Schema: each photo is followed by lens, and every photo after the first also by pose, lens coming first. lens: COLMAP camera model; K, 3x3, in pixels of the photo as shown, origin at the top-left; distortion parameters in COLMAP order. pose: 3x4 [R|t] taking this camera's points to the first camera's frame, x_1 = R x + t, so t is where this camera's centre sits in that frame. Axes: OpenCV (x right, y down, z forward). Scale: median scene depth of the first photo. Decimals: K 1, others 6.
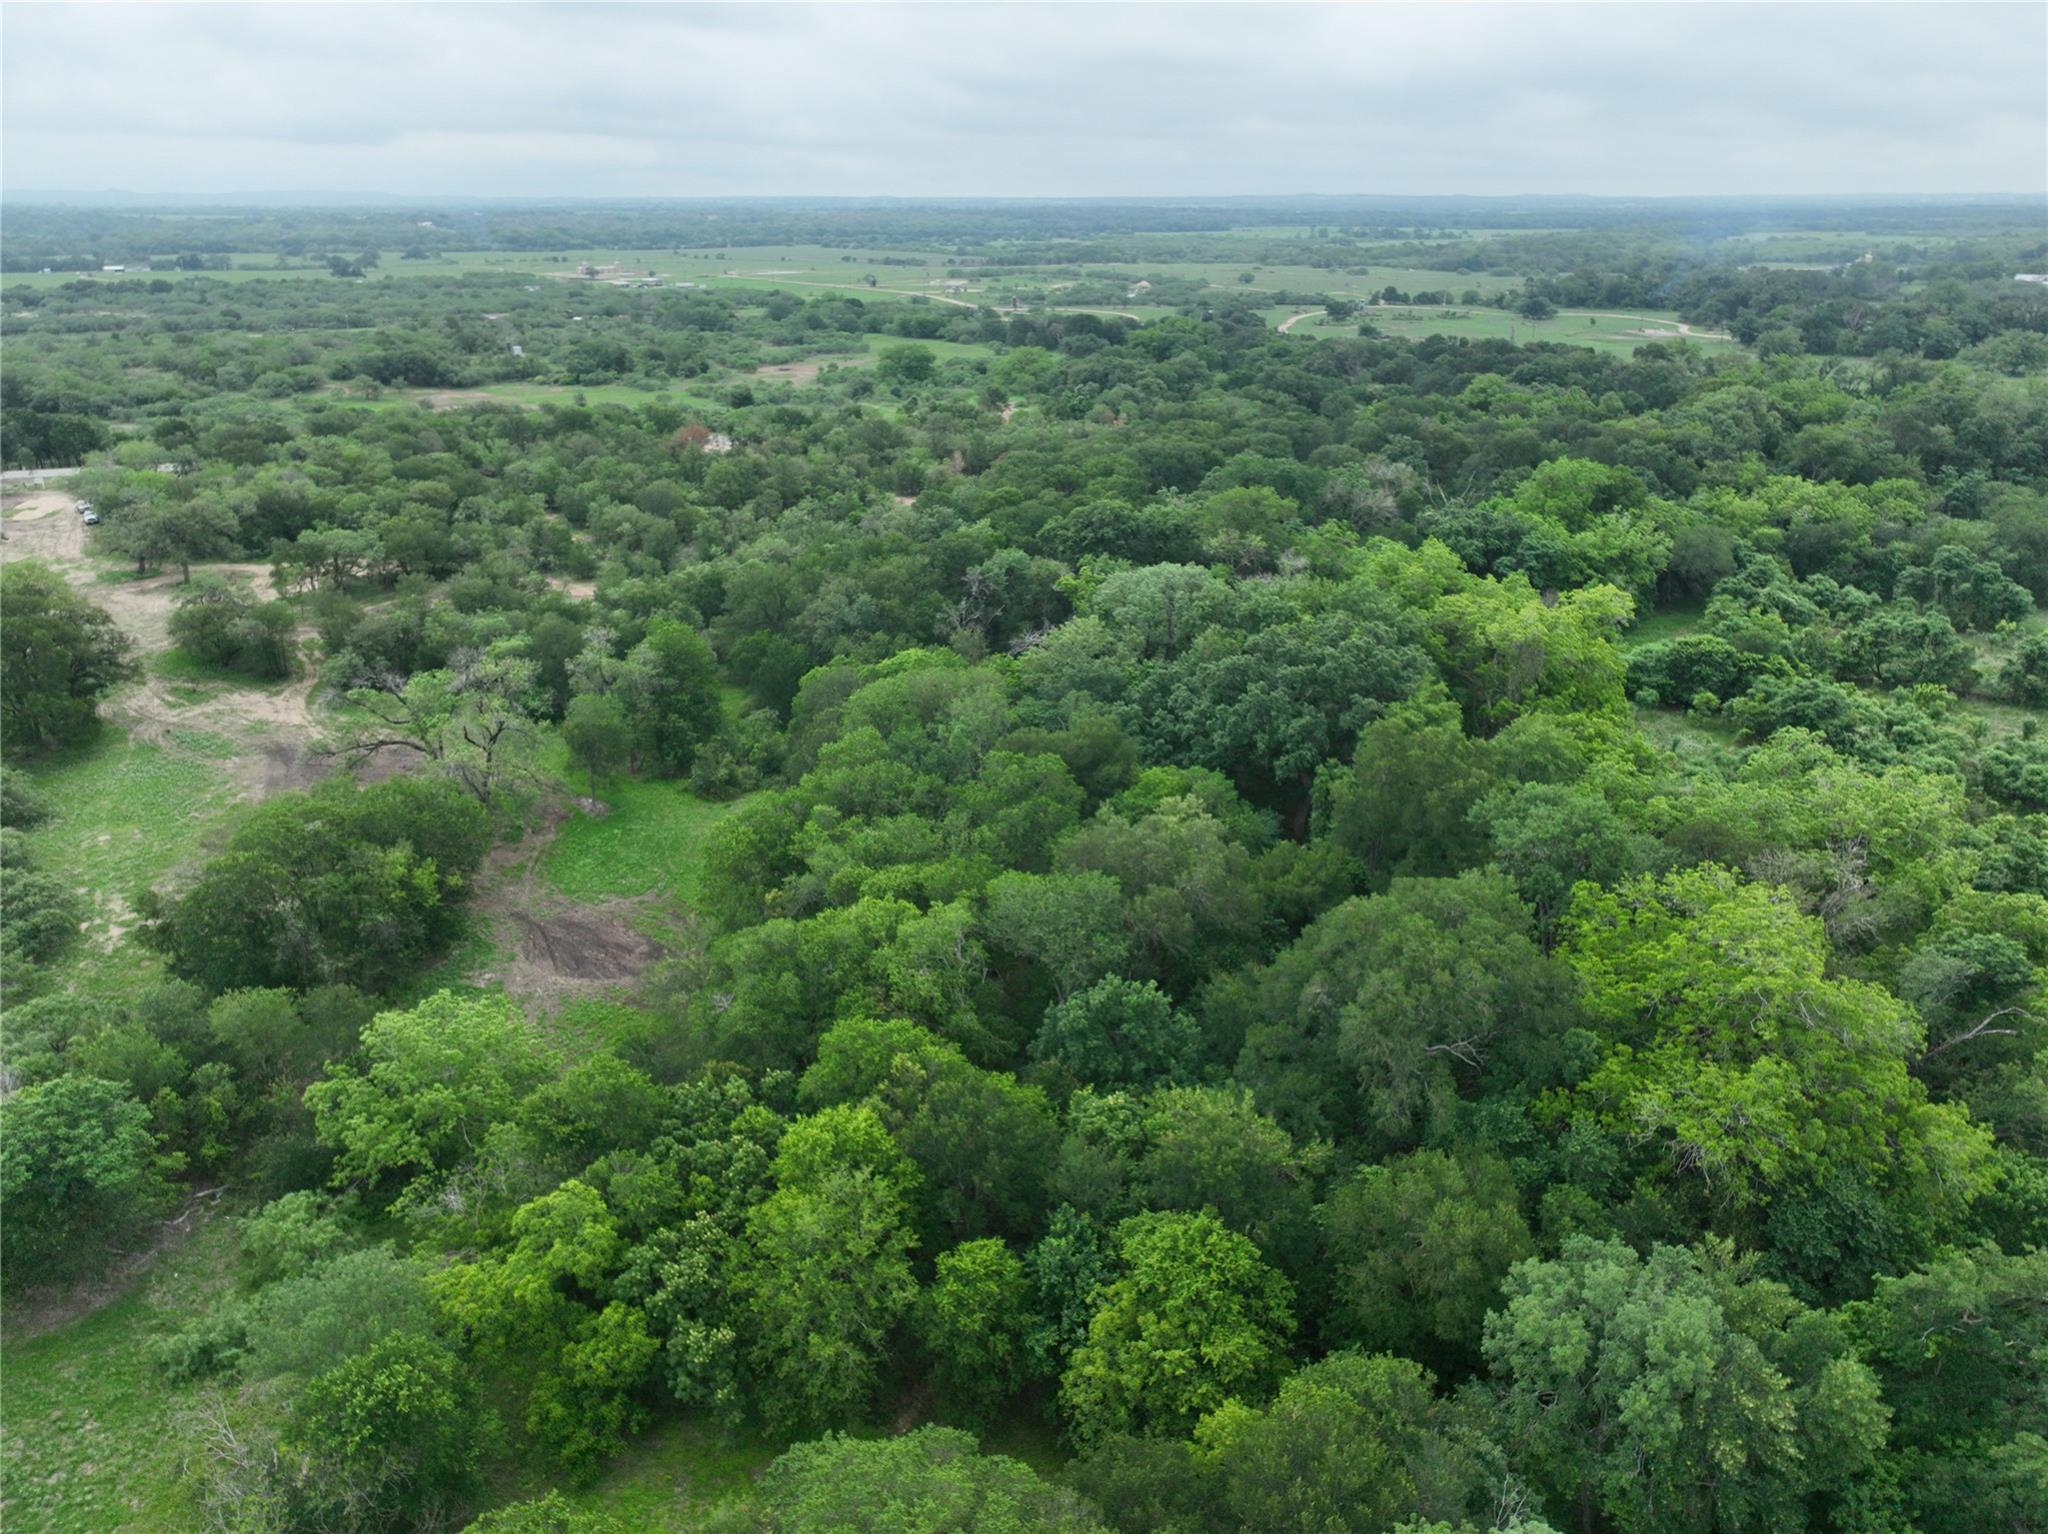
lens RADIAL K [[1445.2, 0, 1023.9], [0, 1445.2, 766.9], [0, 0, 1]] dist [-0.006414, 0.024107]
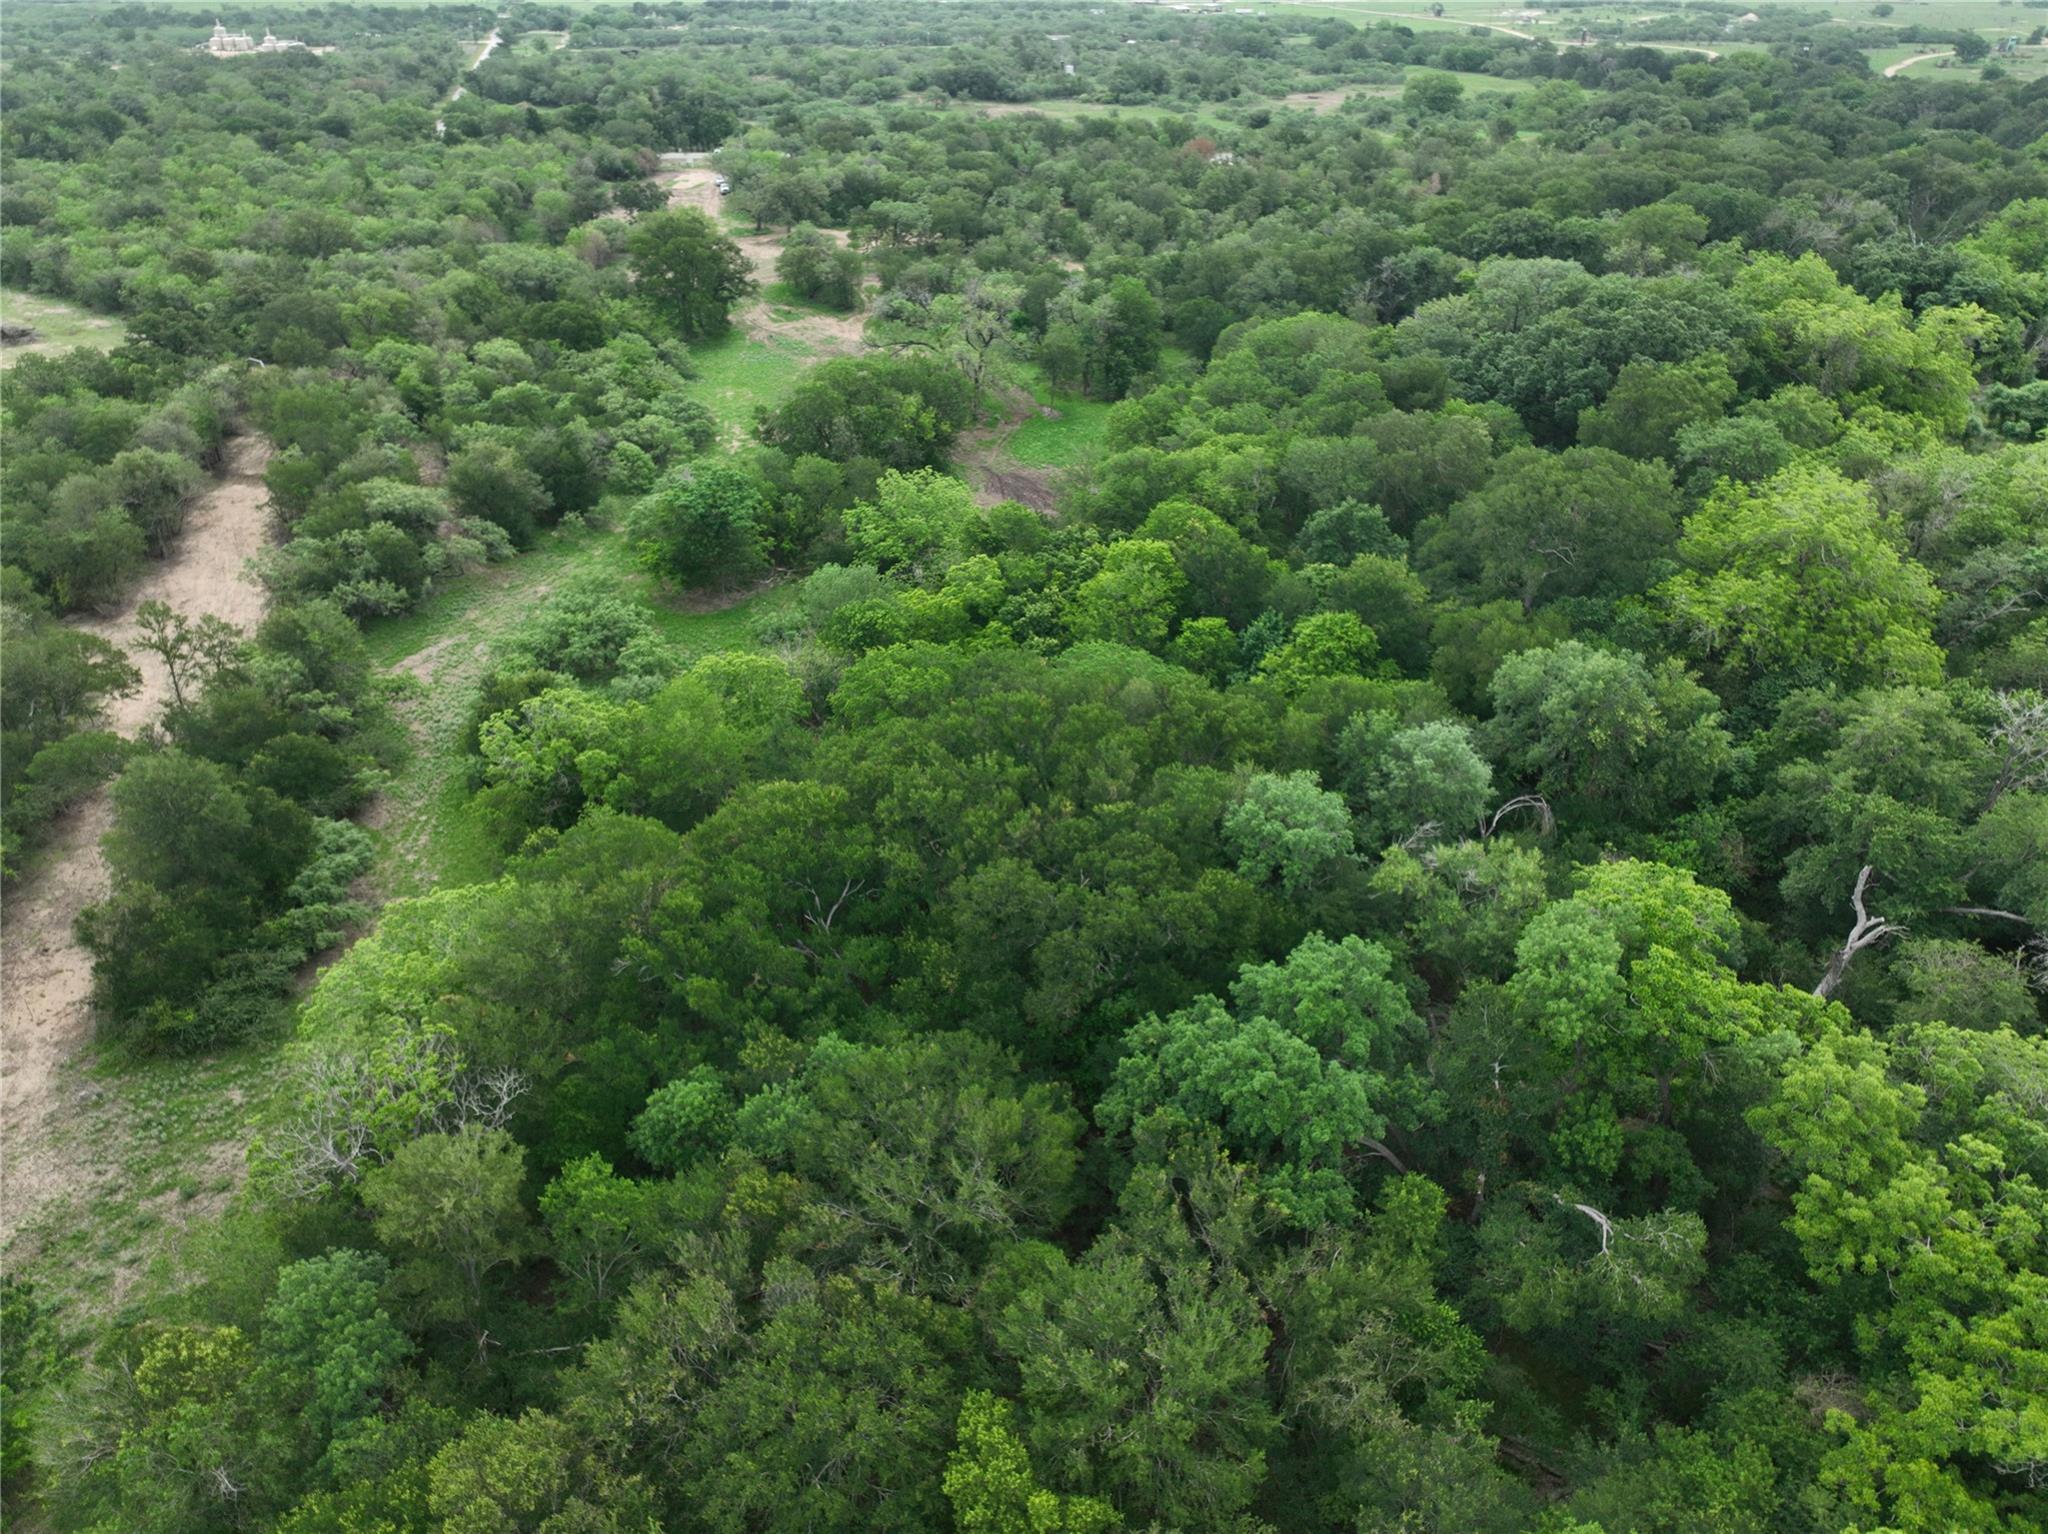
lens RADIAL K [[1445.2, 0, 1026.5], [0, 1445.2, 759.7], [0, 0, 1]] dist [-0.006414, 0.024107]
pose [[0.935170, 0.177885, -0.306290, 0.073448], [-0.129037, 0.976415, 0.173096, 0.057039], [0.329858, -0.122351, 0.936068, -0.146802]]
